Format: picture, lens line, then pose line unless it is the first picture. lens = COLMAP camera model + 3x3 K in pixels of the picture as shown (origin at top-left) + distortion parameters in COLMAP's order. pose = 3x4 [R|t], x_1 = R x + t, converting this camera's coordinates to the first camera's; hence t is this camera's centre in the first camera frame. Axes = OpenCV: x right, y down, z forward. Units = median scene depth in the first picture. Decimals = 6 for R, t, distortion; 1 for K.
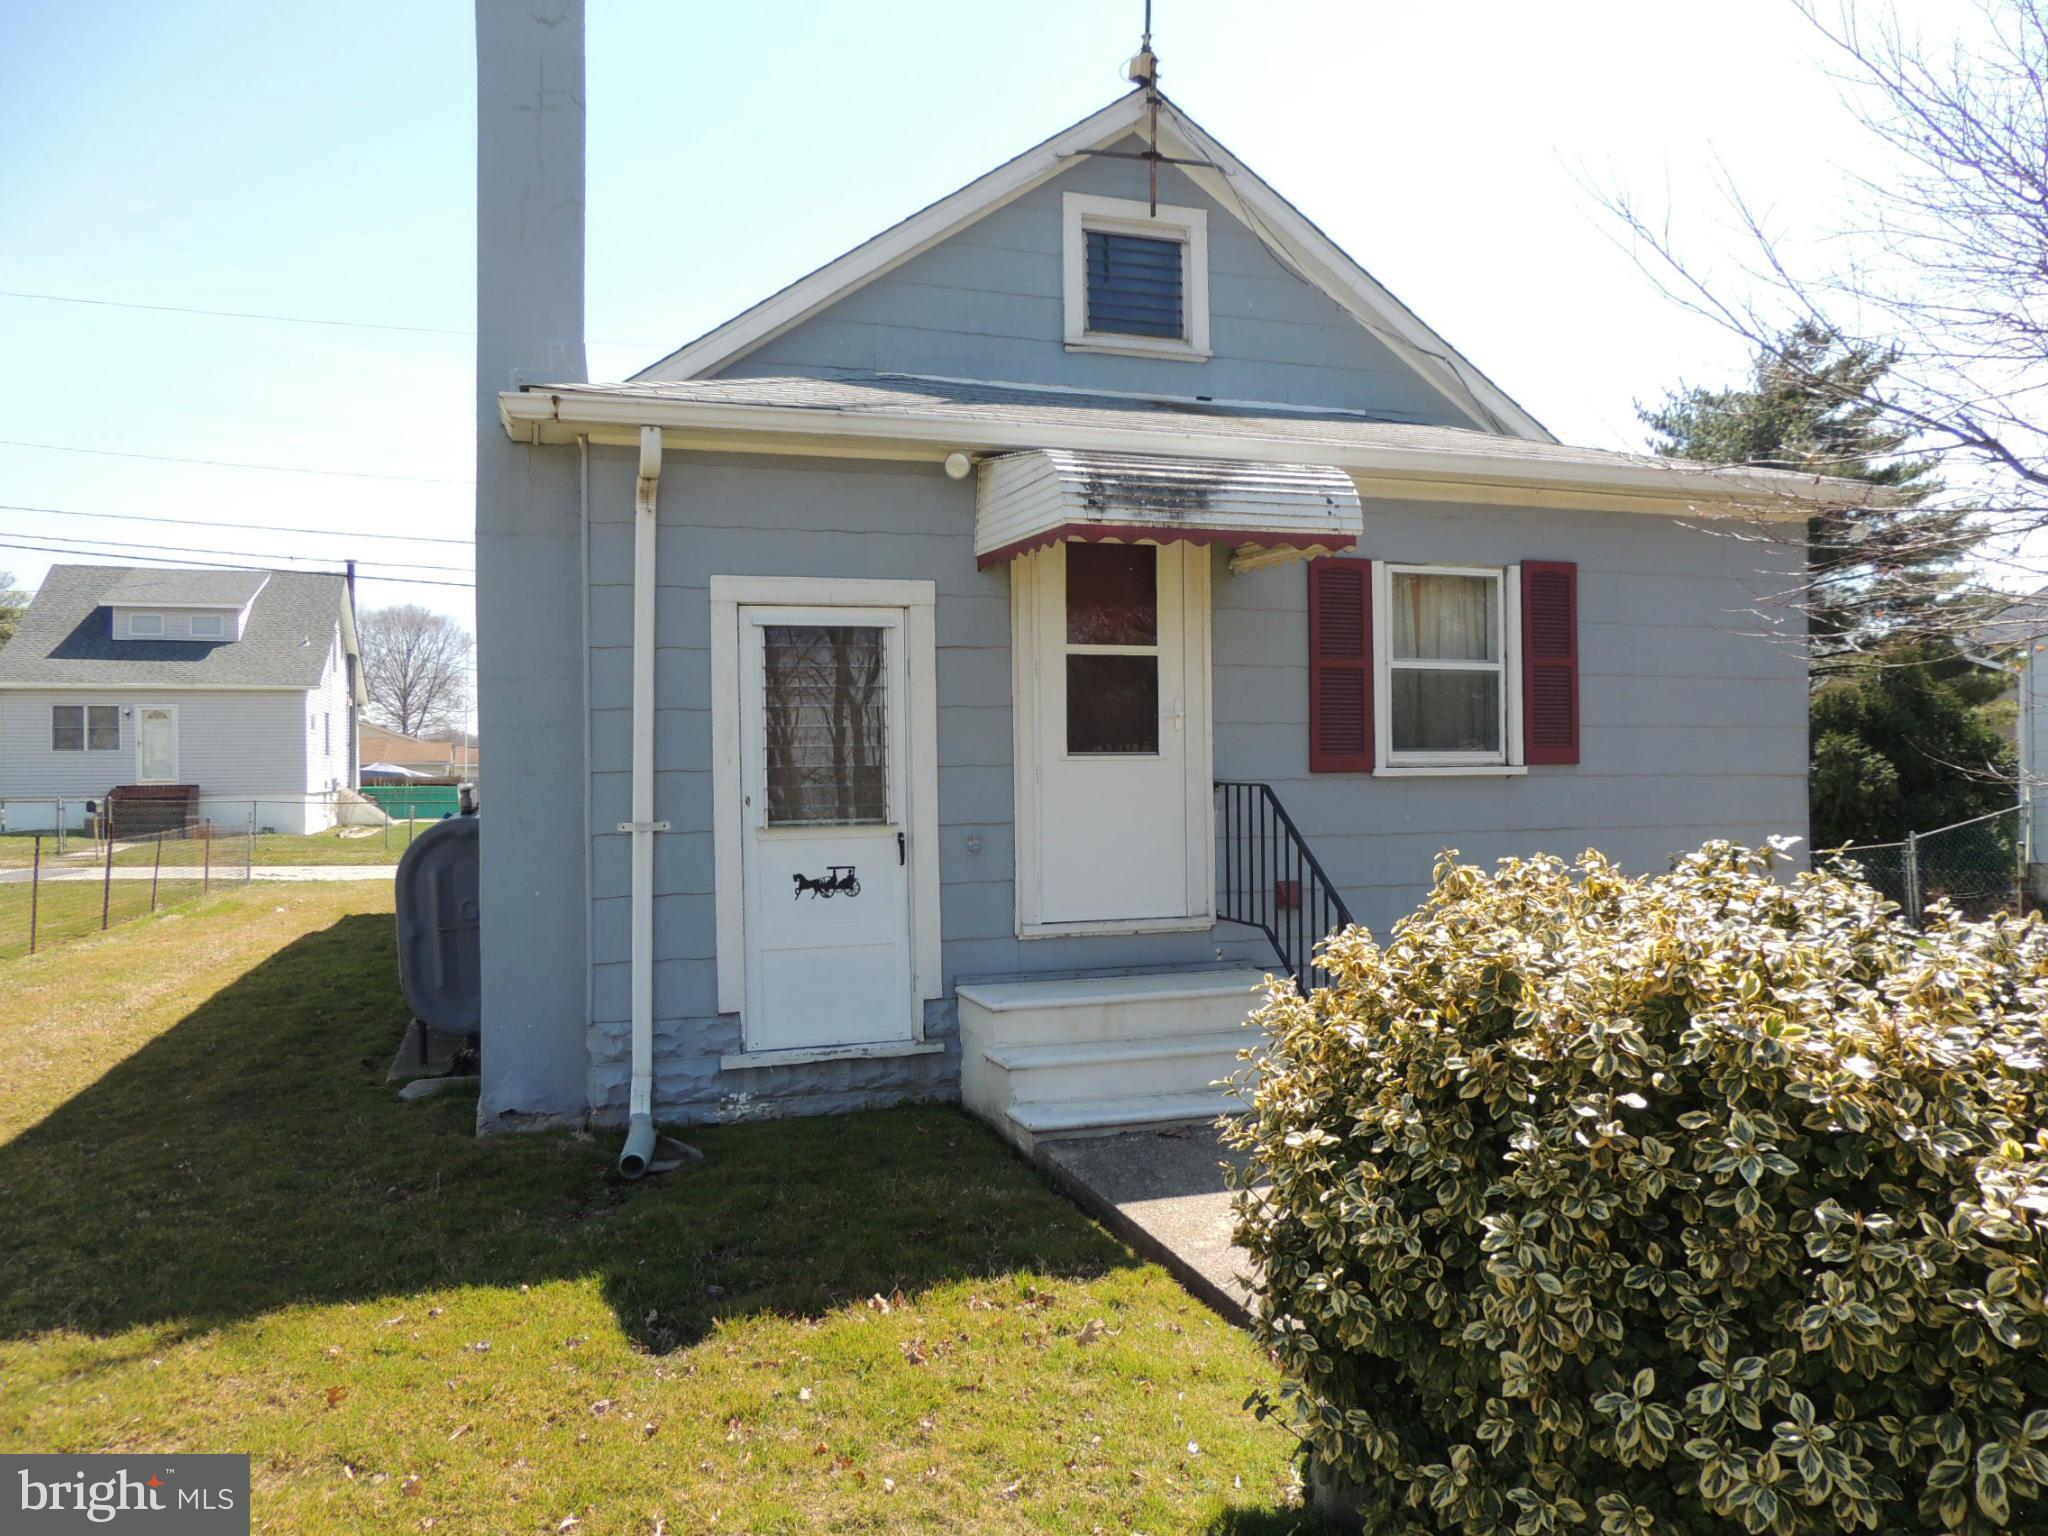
lens RADIAL K [[1463.3, 0, 1031.3], [0, 1463.3, 760.8], [0, 0, 1]] dist [-0.000375, -0.015382]
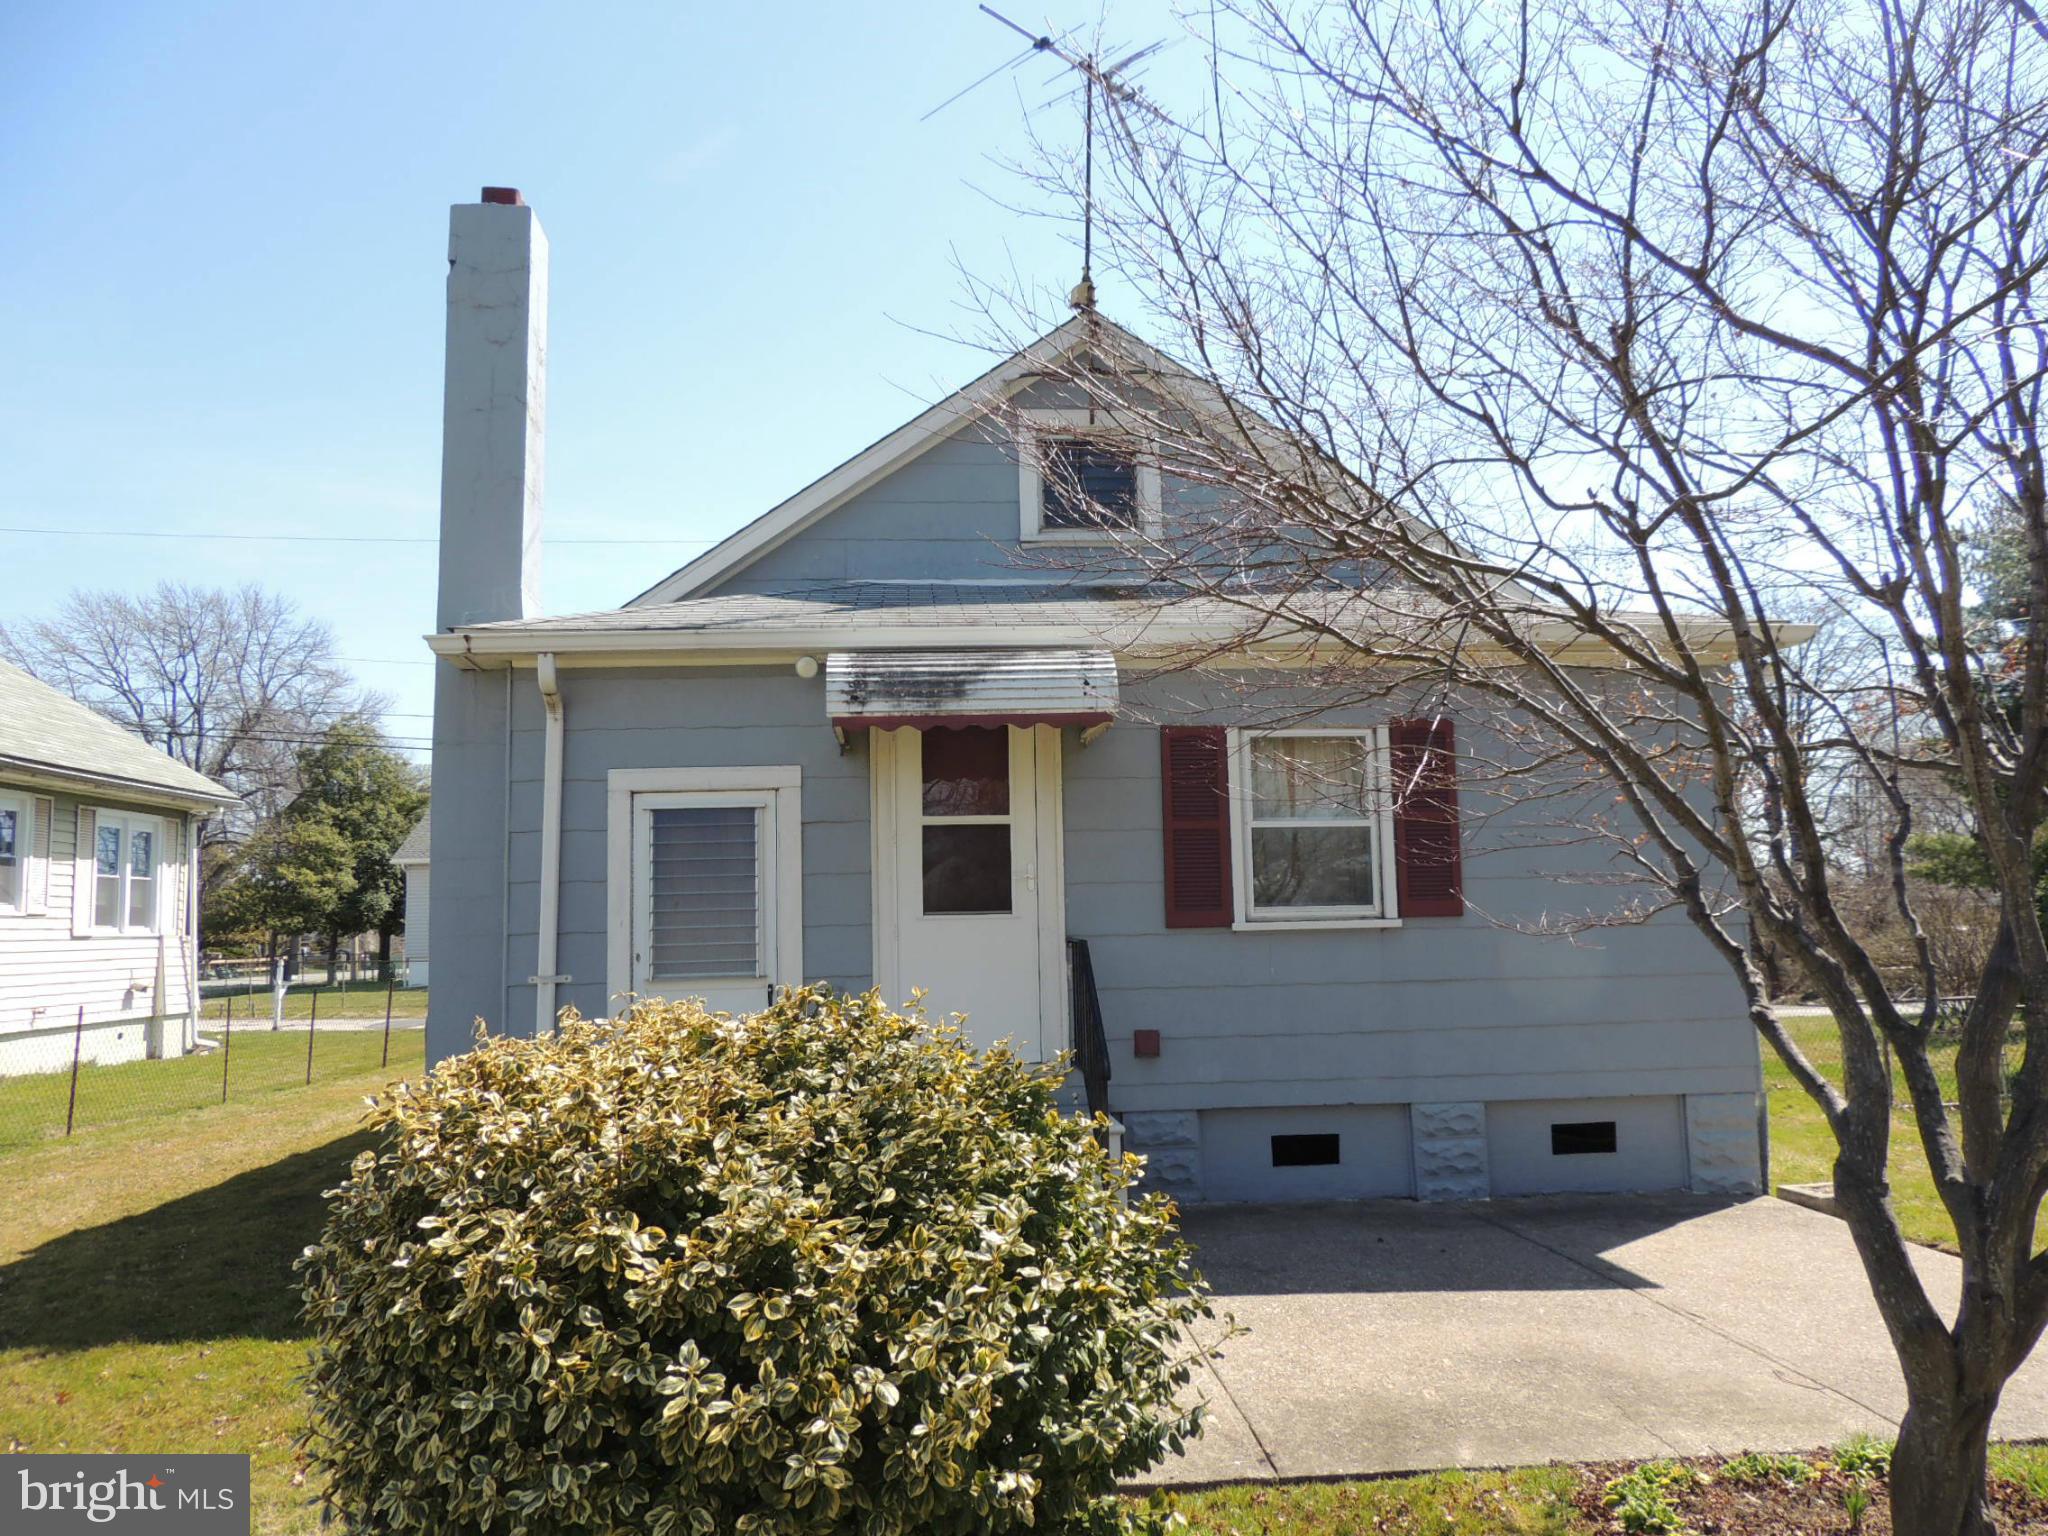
lens RADIAL K [[1463.3, 0, 1028.8], [0, 1463.3, 769.9], [0, 0, 1]] dist [-0.000375, -0.015382]
pose [[0.966552, -0.038502, -0.253566, 0.382504], [0.012828, 0.994688, -0.102135, 0.001189], [0.256151, 0.095466, 0.961911, -0.065798]]
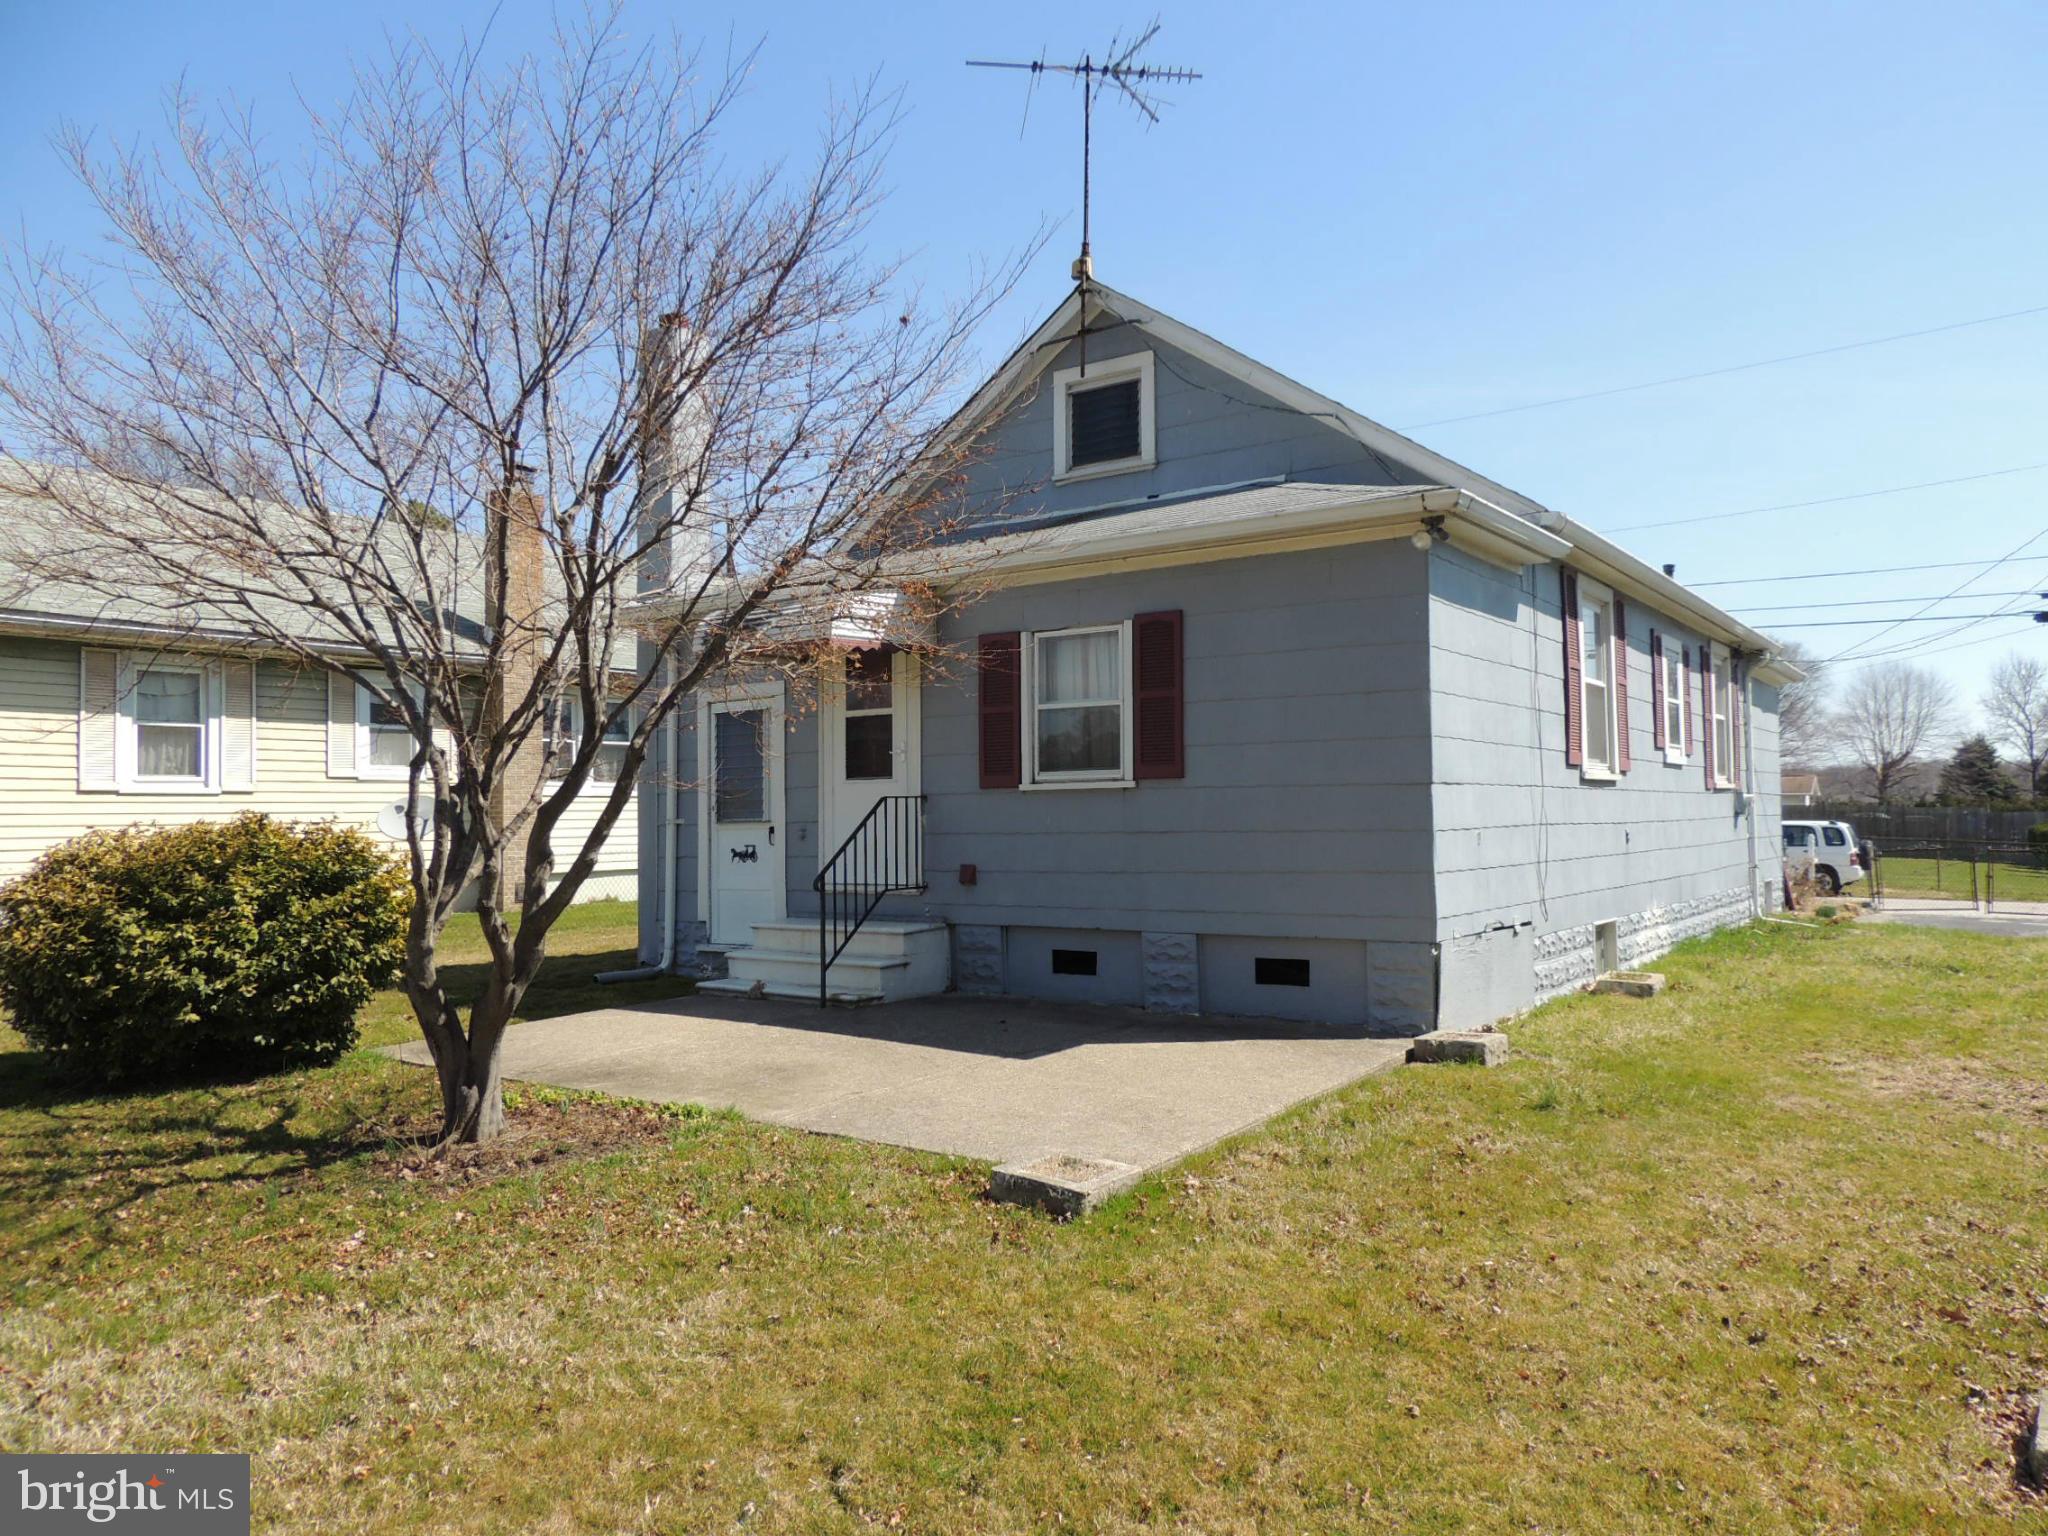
lens RADIAL K [[1463.3, 0, 1014.4], [0, 1463.3, 767.3], [0, 0, 1]] dist [-0.000375, -0.015382]
pose [[0.578806, -0.027209, -0.815011, 1.410271], [0.009318, 0.999599, -0.026754, 0.026383], [0.815412, 0.007891, 0.578827, 0.217599]]
